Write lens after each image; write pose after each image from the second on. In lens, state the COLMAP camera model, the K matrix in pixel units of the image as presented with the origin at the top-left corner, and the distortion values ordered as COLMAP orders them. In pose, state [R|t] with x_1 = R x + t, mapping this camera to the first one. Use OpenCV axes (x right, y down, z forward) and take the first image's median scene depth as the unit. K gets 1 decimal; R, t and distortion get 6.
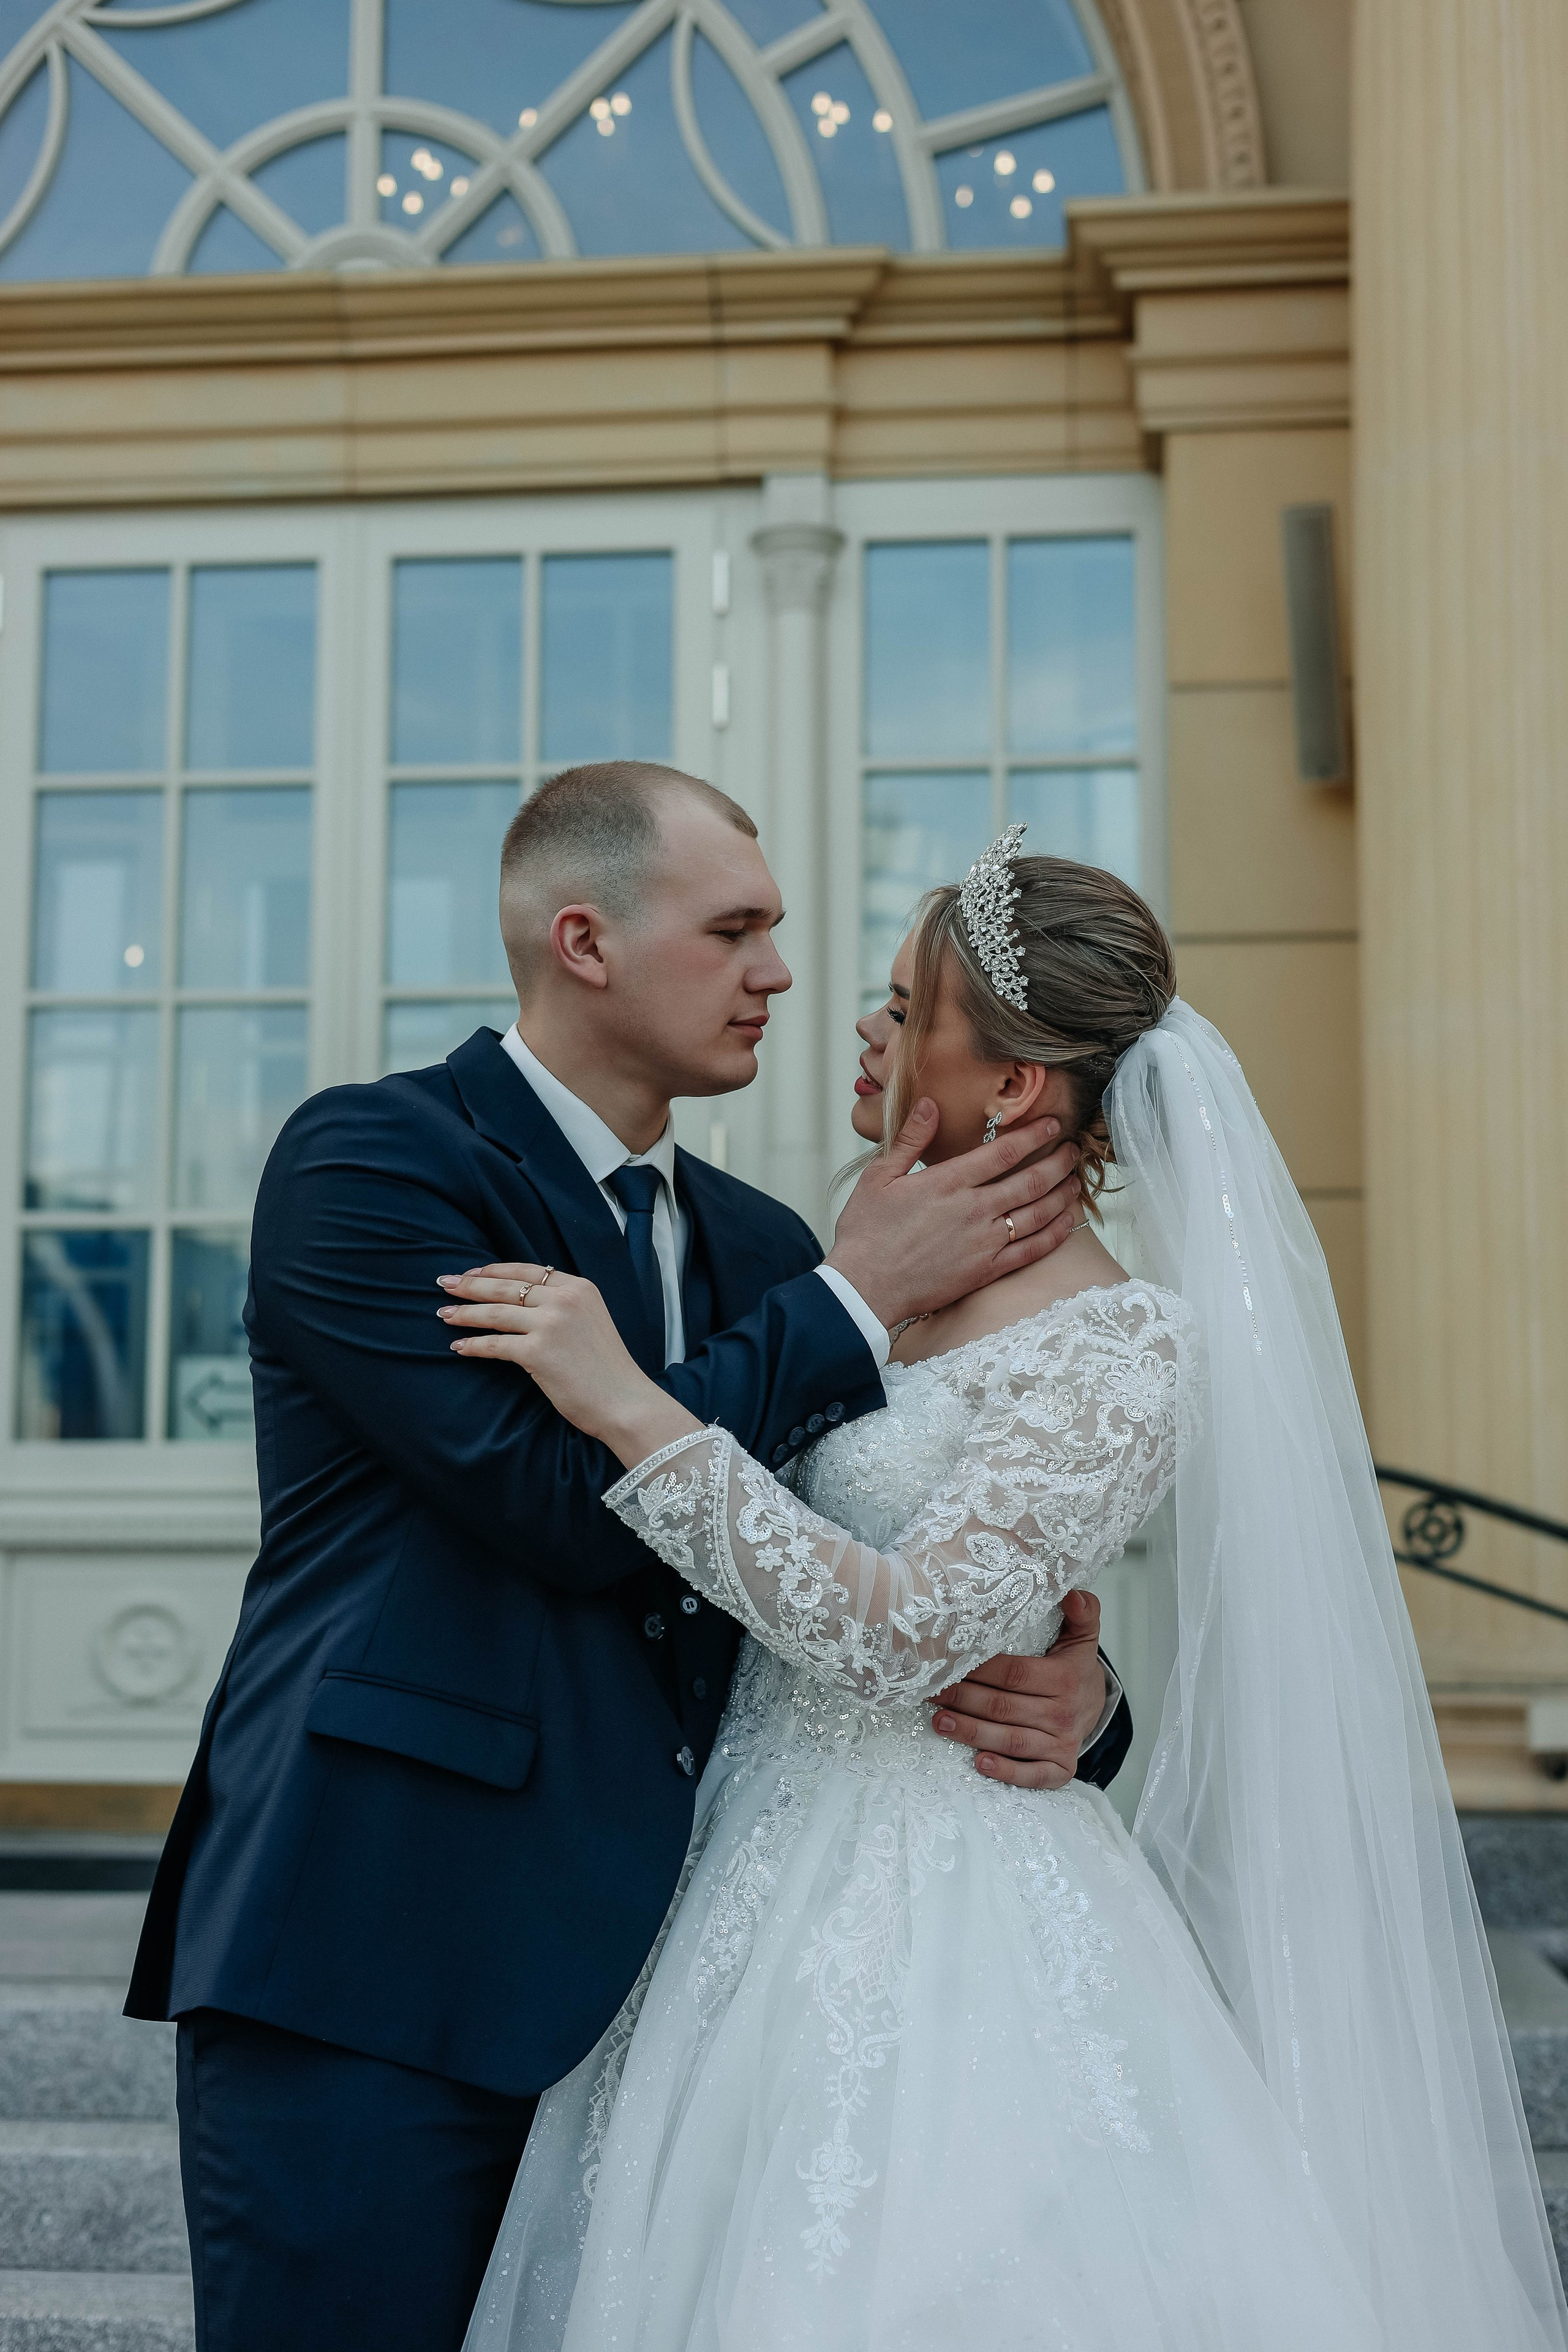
lens RADIAL K [[3402.8, 0, 784.0], [0, 3402.8, 1176.0], [0, 0, 1]] dist [0.074288, -0.346289]
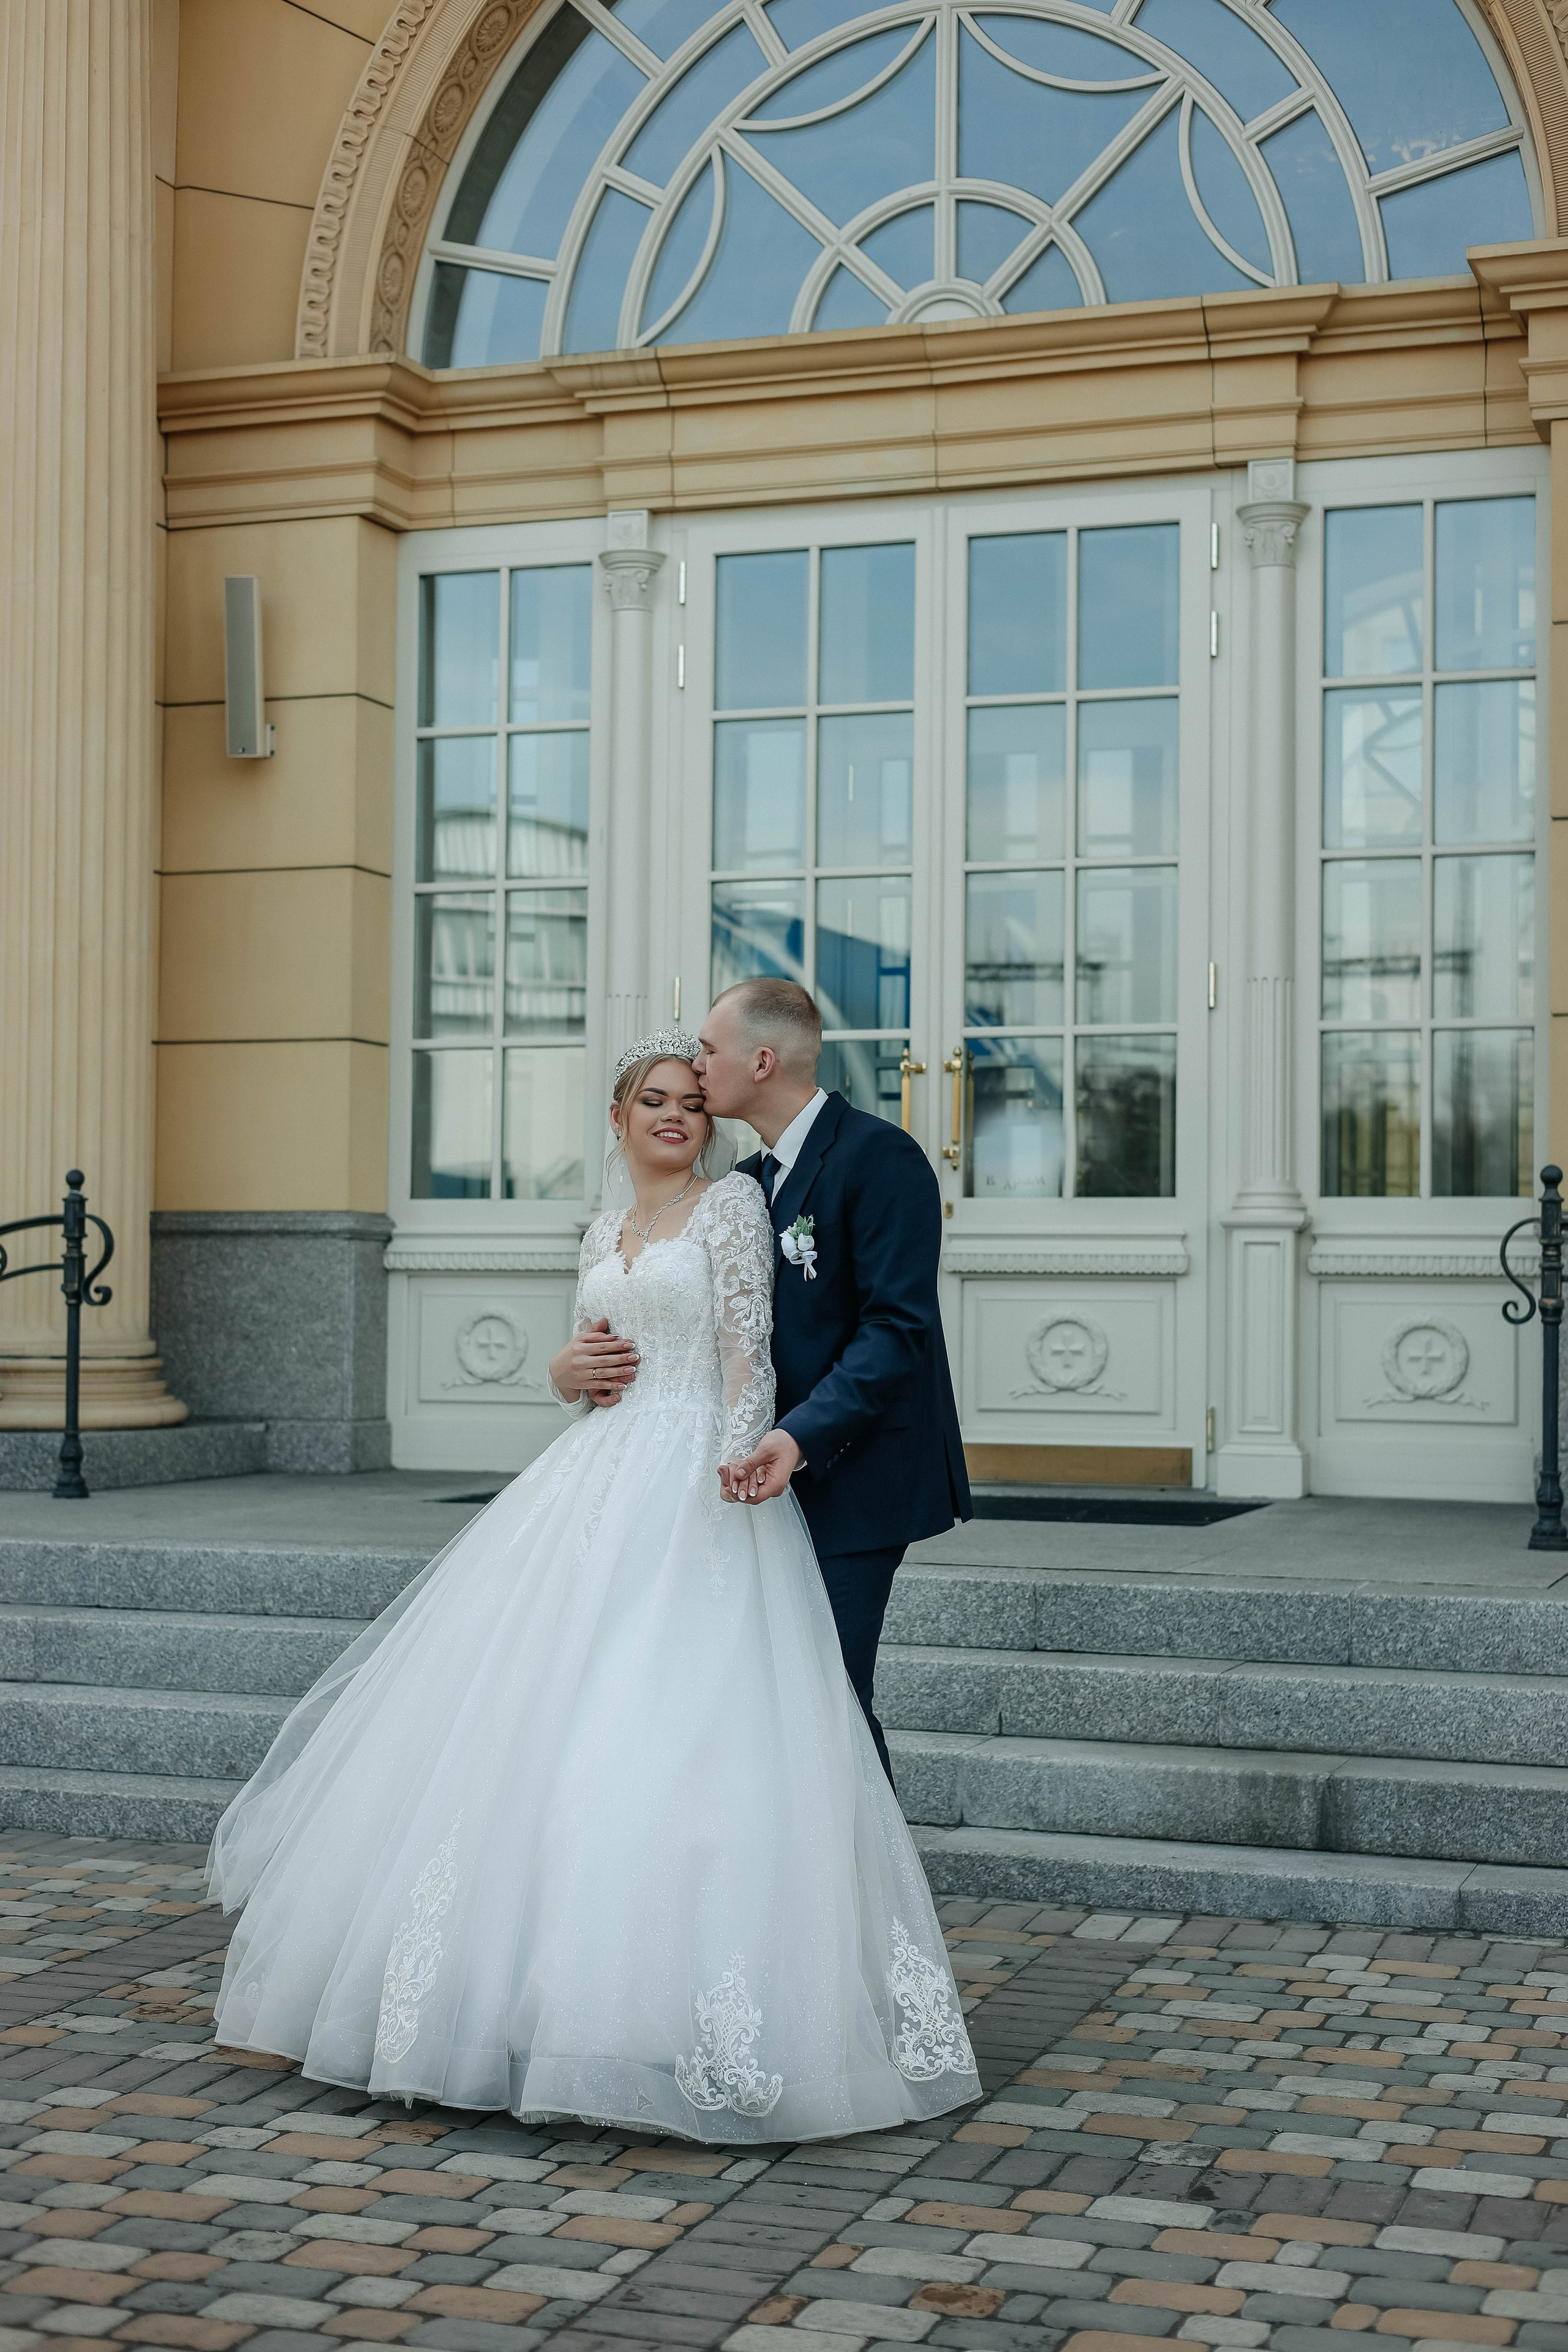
lens RADIAL K [[3262.6, 0, 784.0], [0, 3262.6, 1176.0], [0, 0, 1]] dist [0.062967, -0.286364]
pose [[0.974419, -0.004000, -0.224704, 0.103363], [0.024637, 0.995717, 0.089114, -0.048968], [0.223385, -0.092370, 0.970344, -0.286270]]
